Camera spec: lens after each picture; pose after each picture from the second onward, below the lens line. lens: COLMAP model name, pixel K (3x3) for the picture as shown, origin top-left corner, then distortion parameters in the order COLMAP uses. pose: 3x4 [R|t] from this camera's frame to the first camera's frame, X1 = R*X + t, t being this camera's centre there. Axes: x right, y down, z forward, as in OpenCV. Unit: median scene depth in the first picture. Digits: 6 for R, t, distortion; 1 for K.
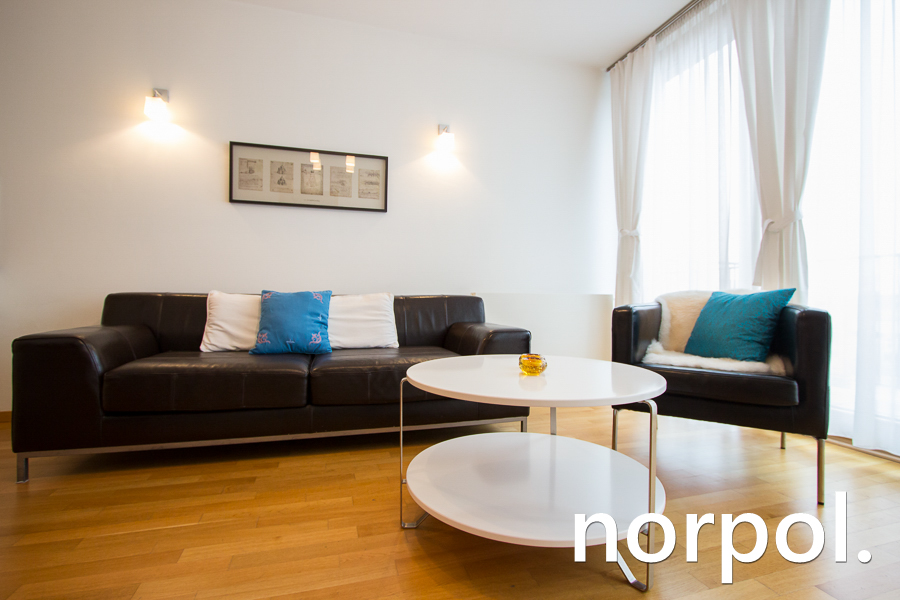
lens RADIAL K [[422.8, 0, 438.7], [0, 422.8, 295.9], [0, 0, 1]] dist [-0.004129, -0.000275]
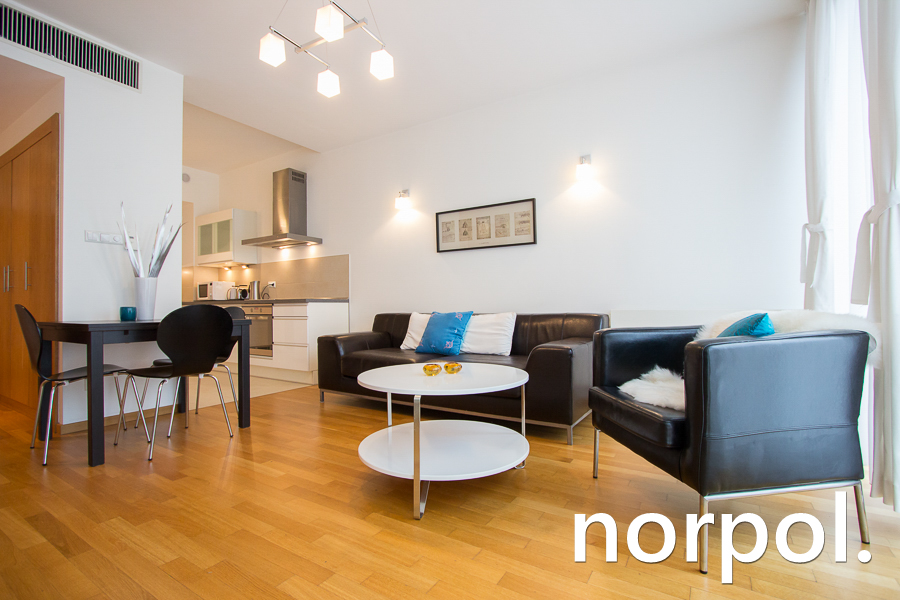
lens RADIAL K [[414.3, 0, 445.2], [0, 414.3, 303.2], [0, 0, 1]] dist [-0.004385, 0.000131]
pose [[0.669395, -0.021287, -0.742601, 0.742552], [0.018572, 0.999756, -0.011918, -0.025912], [0.742674, -0.005813, 0.669628, 0.025911]]
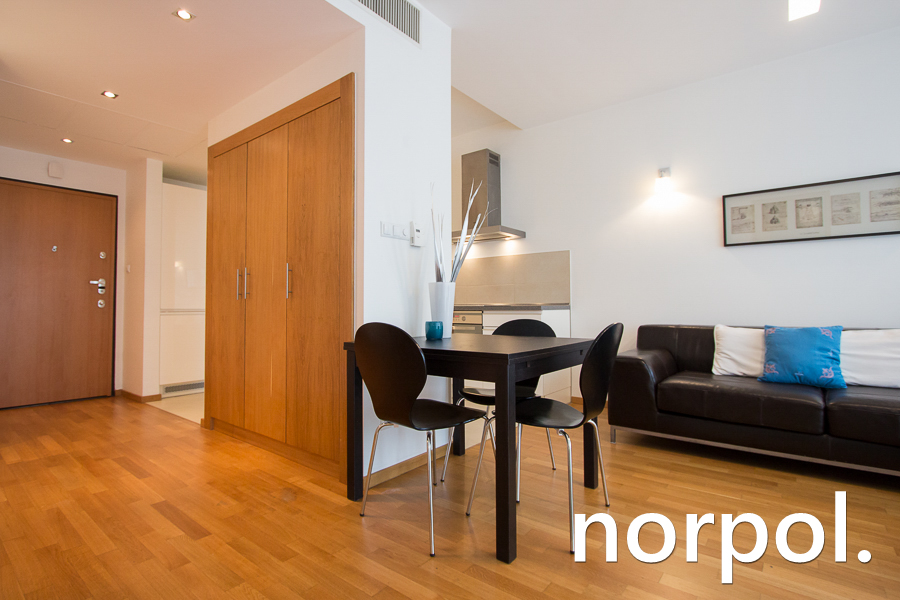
lens RADIAL K [[438.9, 0, 447.1], [0, 438.9, 294.2], [0, 0, 1]] dist [-0.013822, 0.000178]
pose [[0.582995, -0.036330, -0.811663, 0.043047], [0.015882, 0.999318, -0.033322, -0.073084], [0.812320, 0.006535, 0.583175, -0.394462]]
